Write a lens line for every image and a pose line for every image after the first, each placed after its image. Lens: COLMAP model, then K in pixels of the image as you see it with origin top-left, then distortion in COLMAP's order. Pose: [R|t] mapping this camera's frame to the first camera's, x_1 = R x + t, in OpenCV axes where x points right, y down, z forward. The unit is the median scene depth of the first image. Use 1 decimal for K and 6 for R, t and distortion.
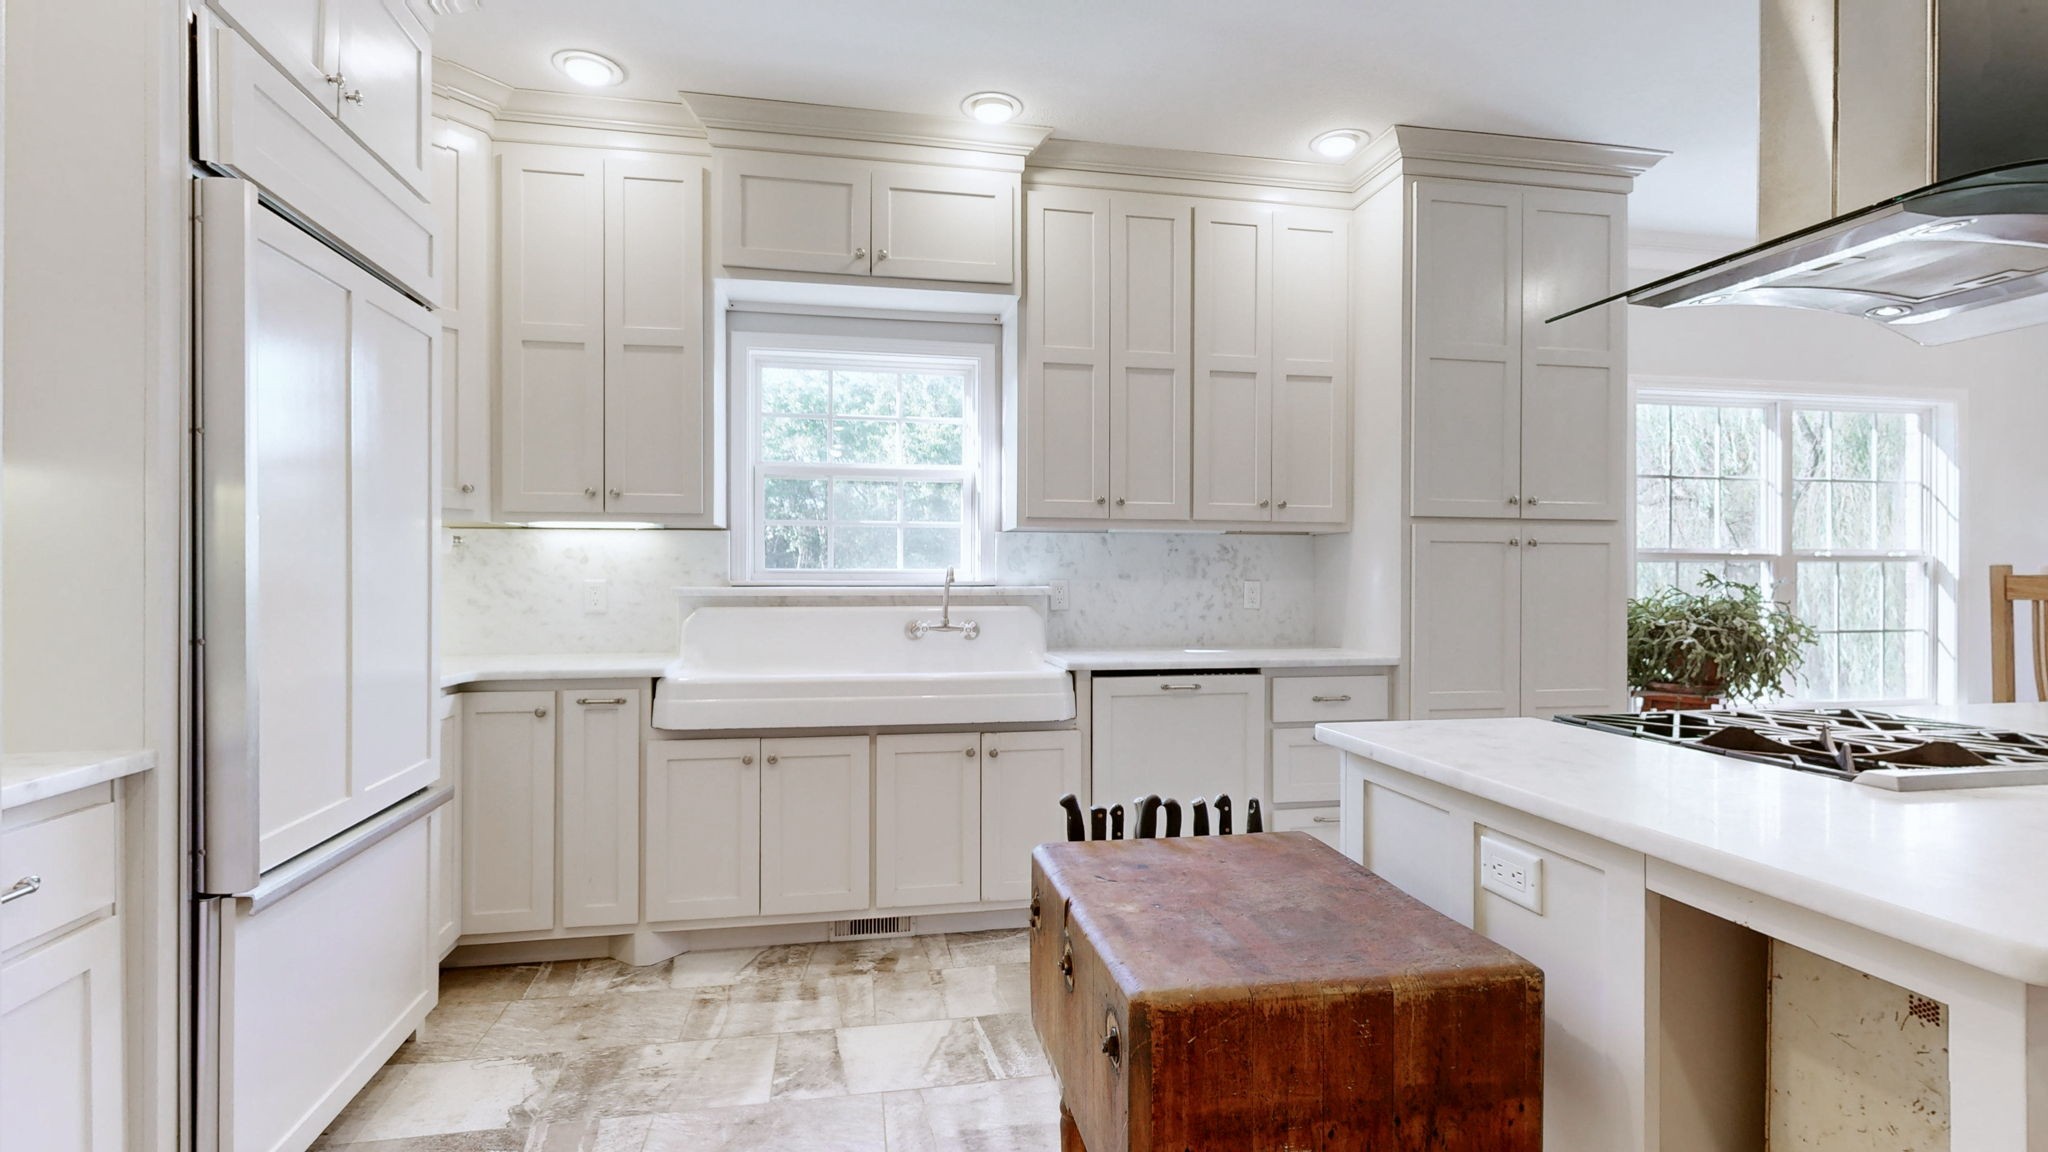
lens RADIAL K [[982.2, 0, 1019.4], [0, 982.2, 571.7], [0, 0, 1]] dist [-0.000662, 0.000344]
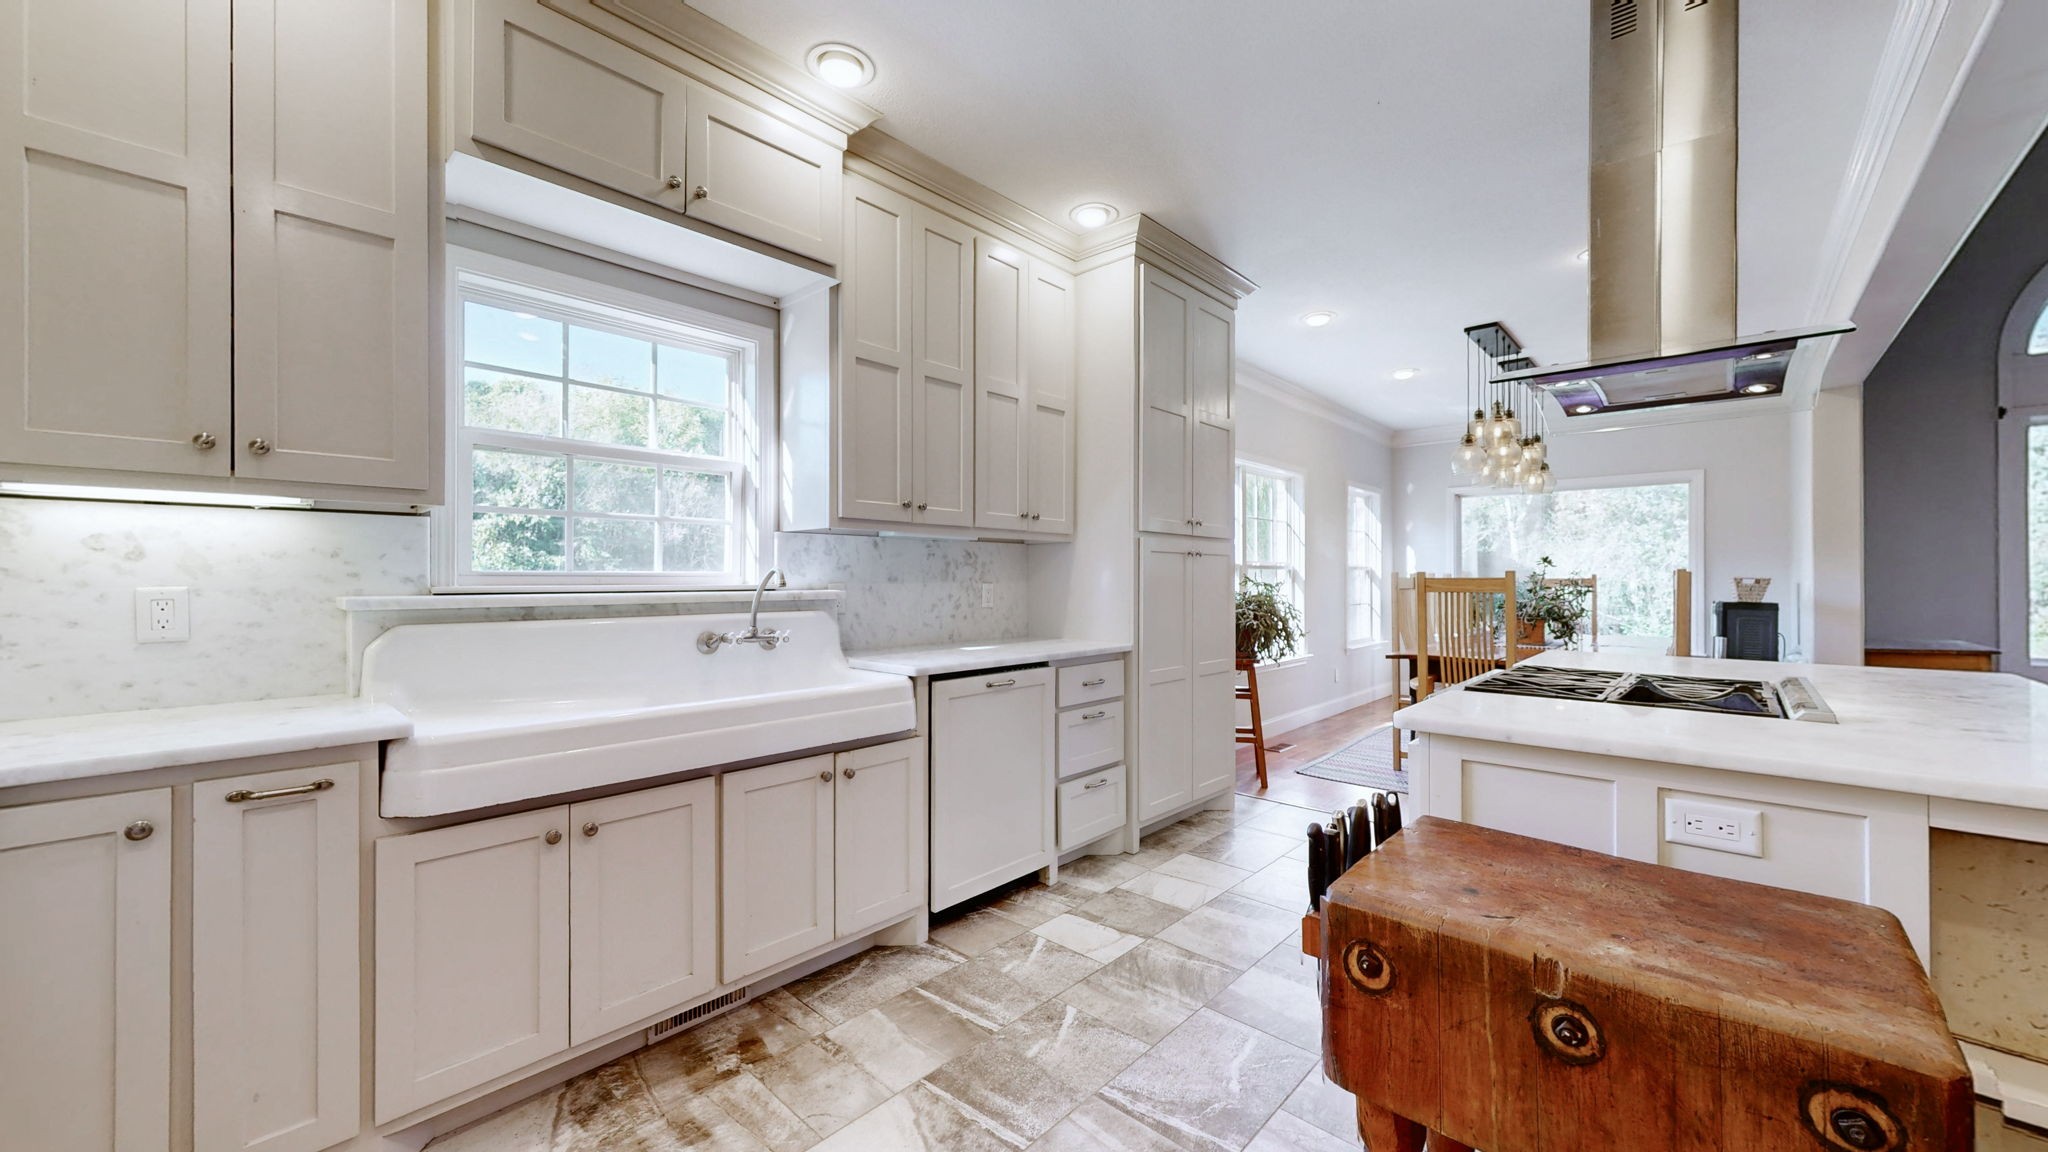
lens RADIAL K [[764.7, 0, 1024.0], [0, 764.7, 576.0], [0, 0, 1]] dist [-0.001048, -0.000060]
pose [[0.797012, 0.000249, 0.603964, -0.317921], [-0.001827, 0.999996, 0.002000, -0.000699], [-0.603961, -0.002697, 0.797009, 0.327066]]
